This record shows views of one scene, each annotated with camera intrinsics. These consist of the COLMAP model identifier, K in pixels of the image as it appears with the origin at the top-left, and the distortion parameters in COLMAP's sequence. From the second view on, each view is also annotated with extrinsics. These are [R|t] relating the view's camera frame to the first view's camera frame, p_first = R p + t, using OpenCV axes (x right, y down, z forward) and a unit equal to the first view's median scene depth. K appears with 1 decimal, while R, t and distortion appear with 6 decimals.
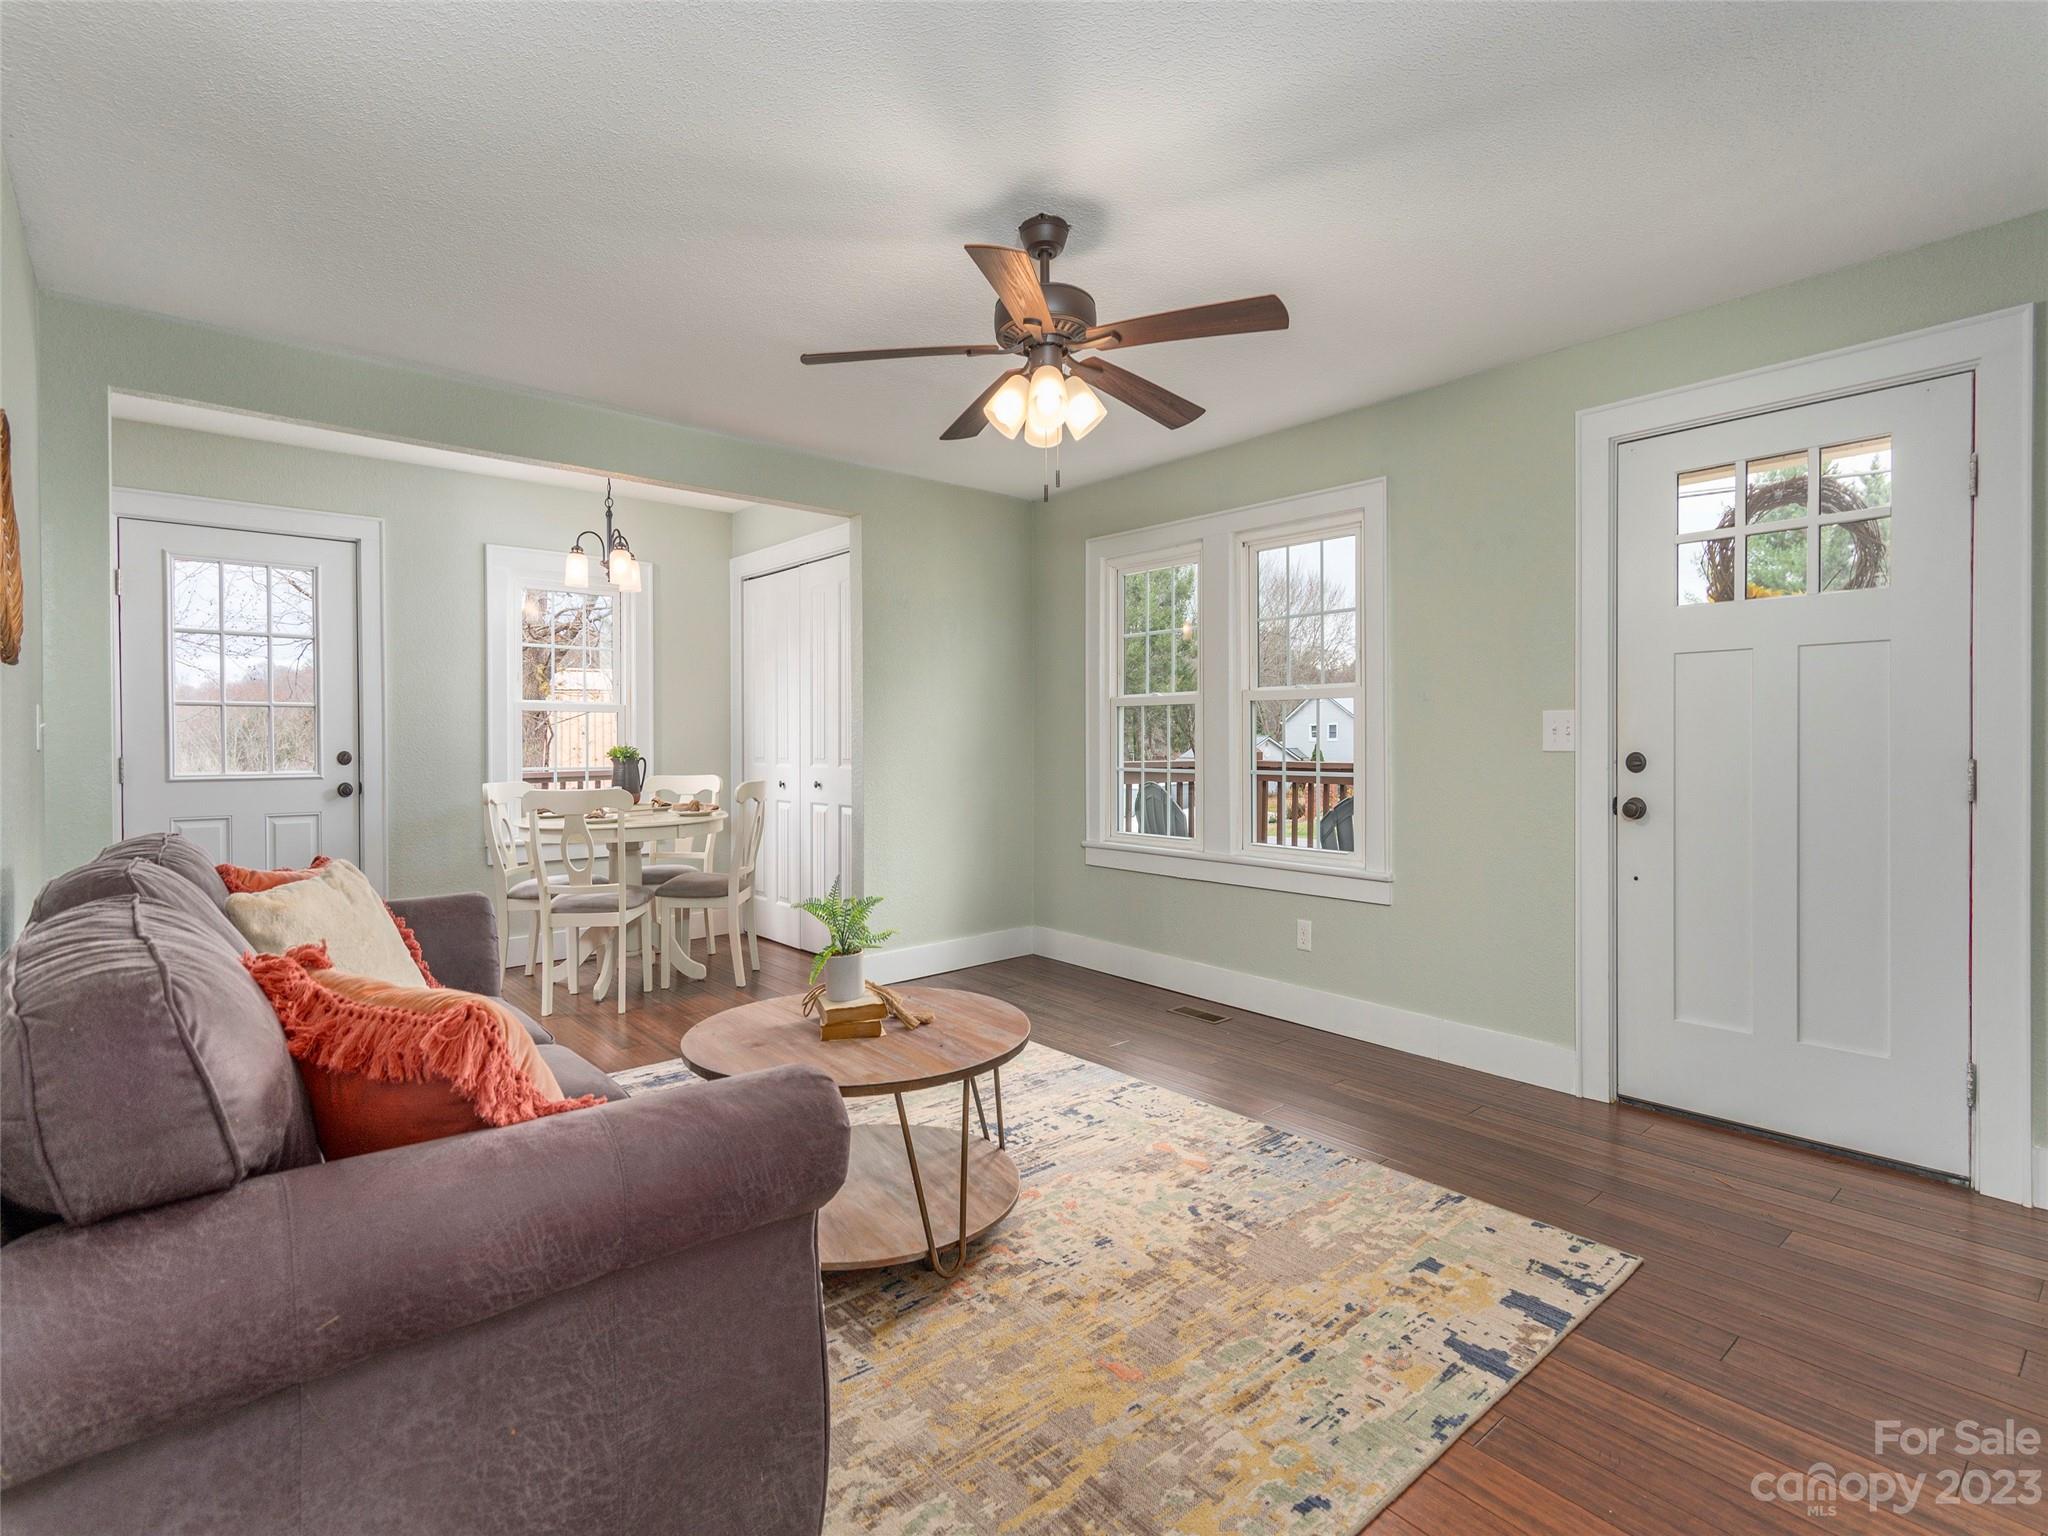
lens RADIAL K [[996.1, 0, 1019.5], [0, 996.1, 752.0], [0, 0, 1]] dist [0.000141, 0.002778]
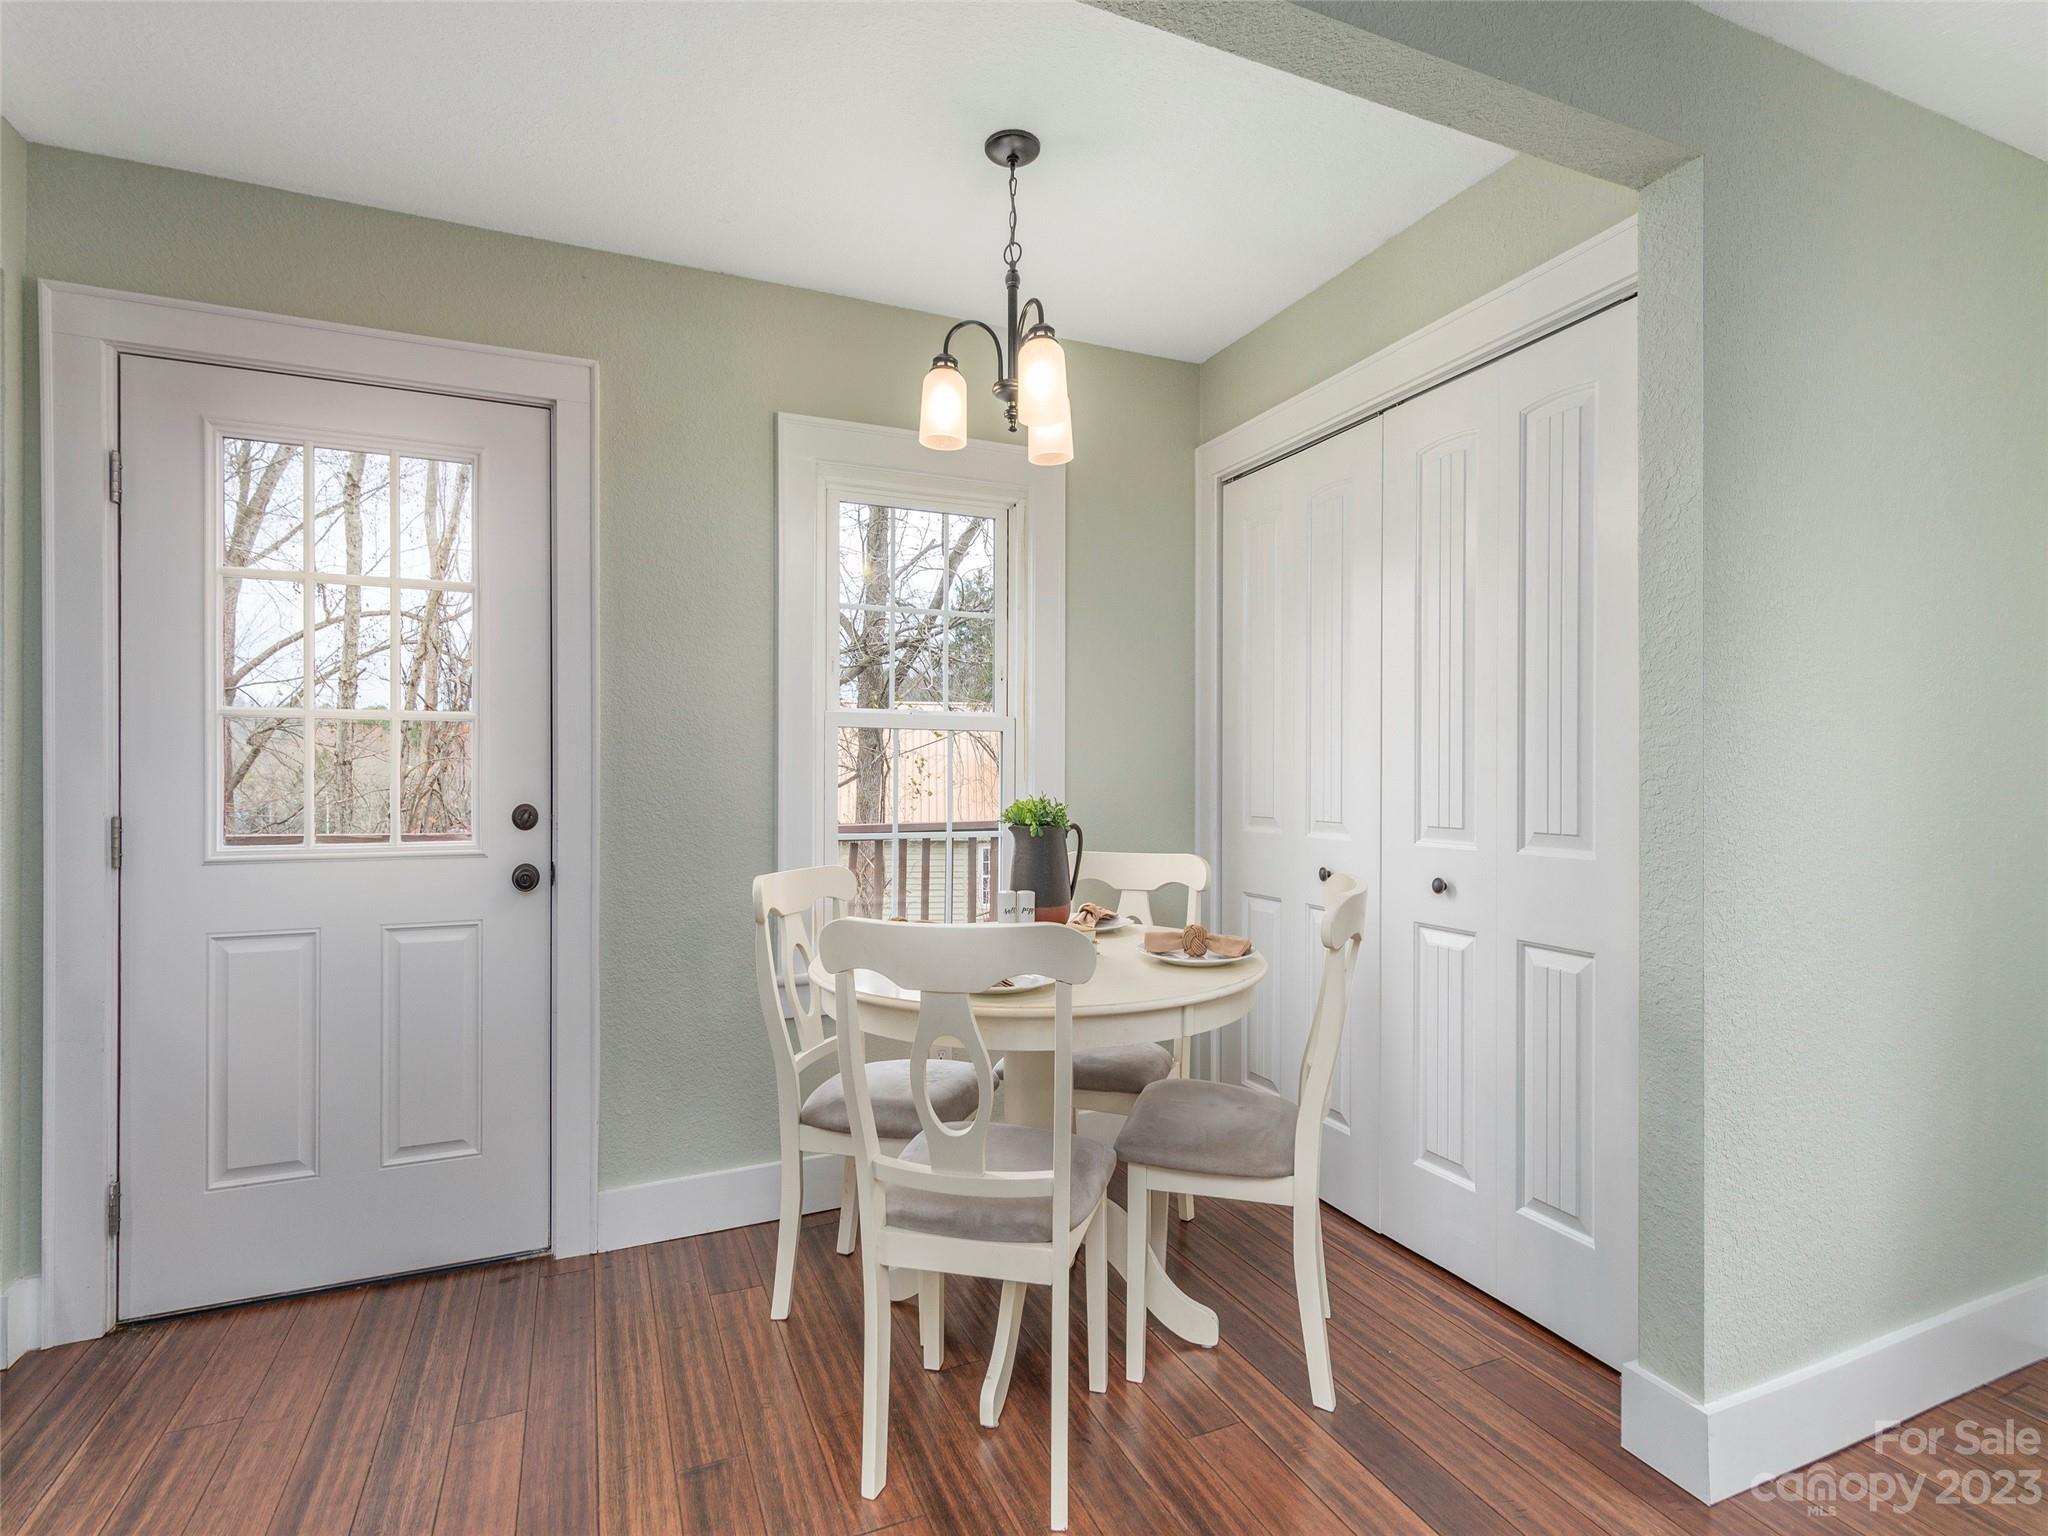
lens RADIAL K [[996.1, 0, 1024.2], [0, 996.1, 775.1], [0, 0, 1]] dist [0.000141, 0.002778]
pose [[0.954639, 0.003136, -0.297750, -0.322256], [-0.005038, 0.999972, -0.005621, -0.016715], [0.297724, 0.006867, 0.954627, 0.682856]]
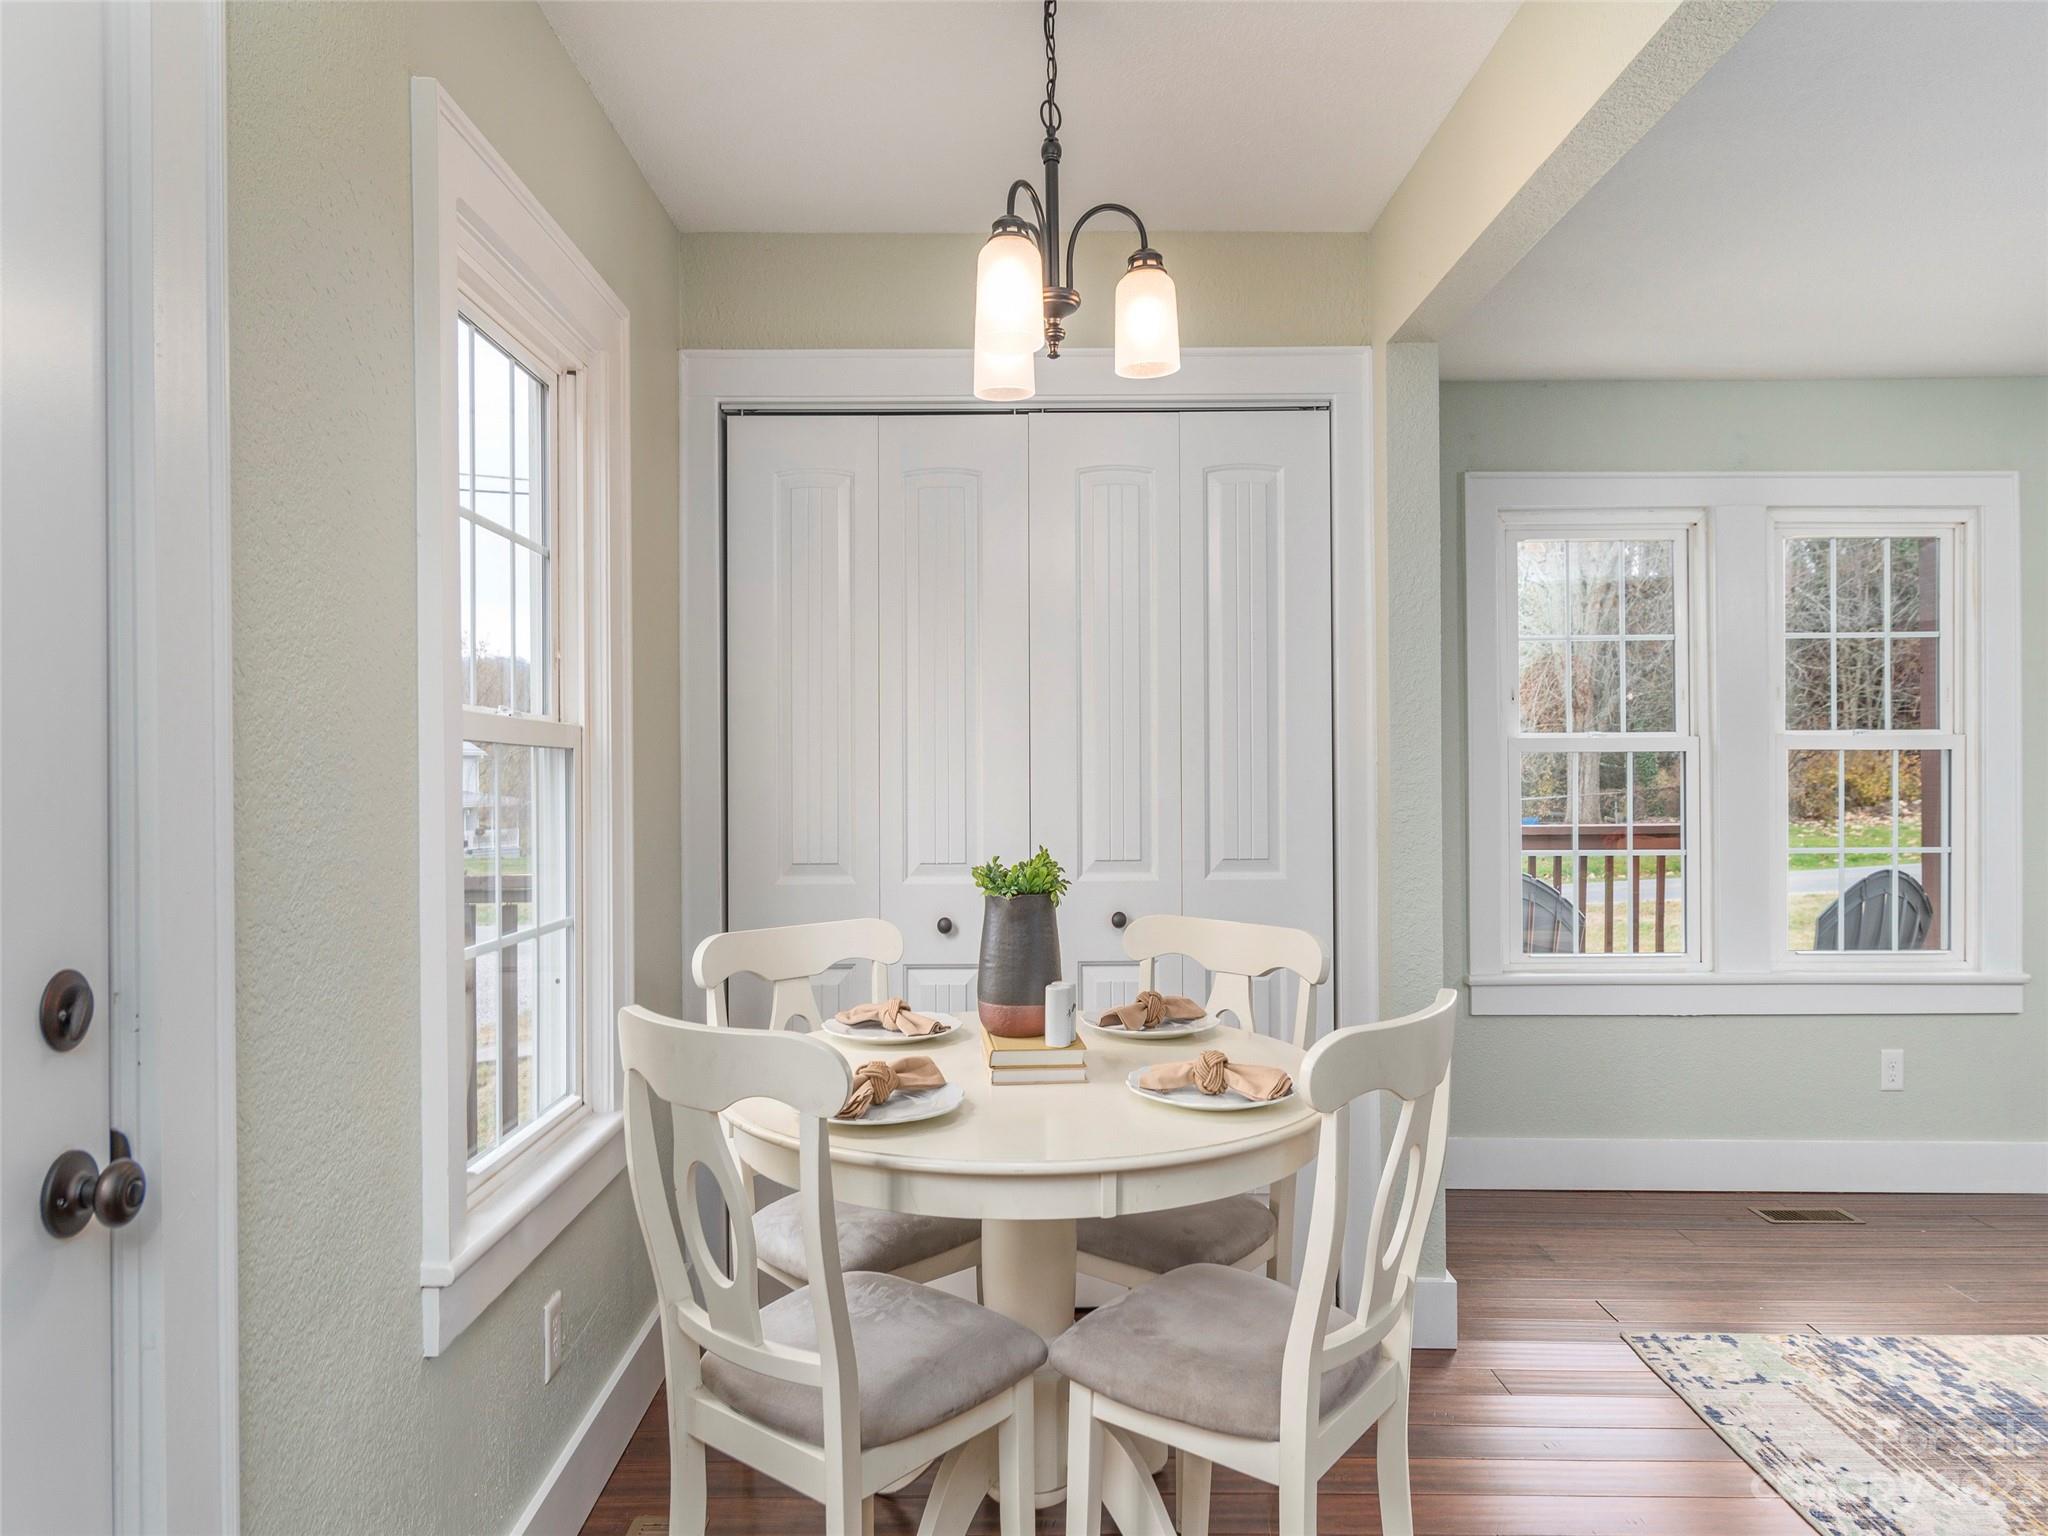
lens RADIAL K [[1301.1, 0, 1025.6], [0, 1301.1, 770.8], [0, 0, 1]] dist [-0.003849, 0.000166]
pose [[0.661498, -0.001258, 0.749946, -0.873938], [0.011682, 0.999895, -0.008627, -0.036939], [-0.749856, 0.014467, 0.661443, 0.859692]]
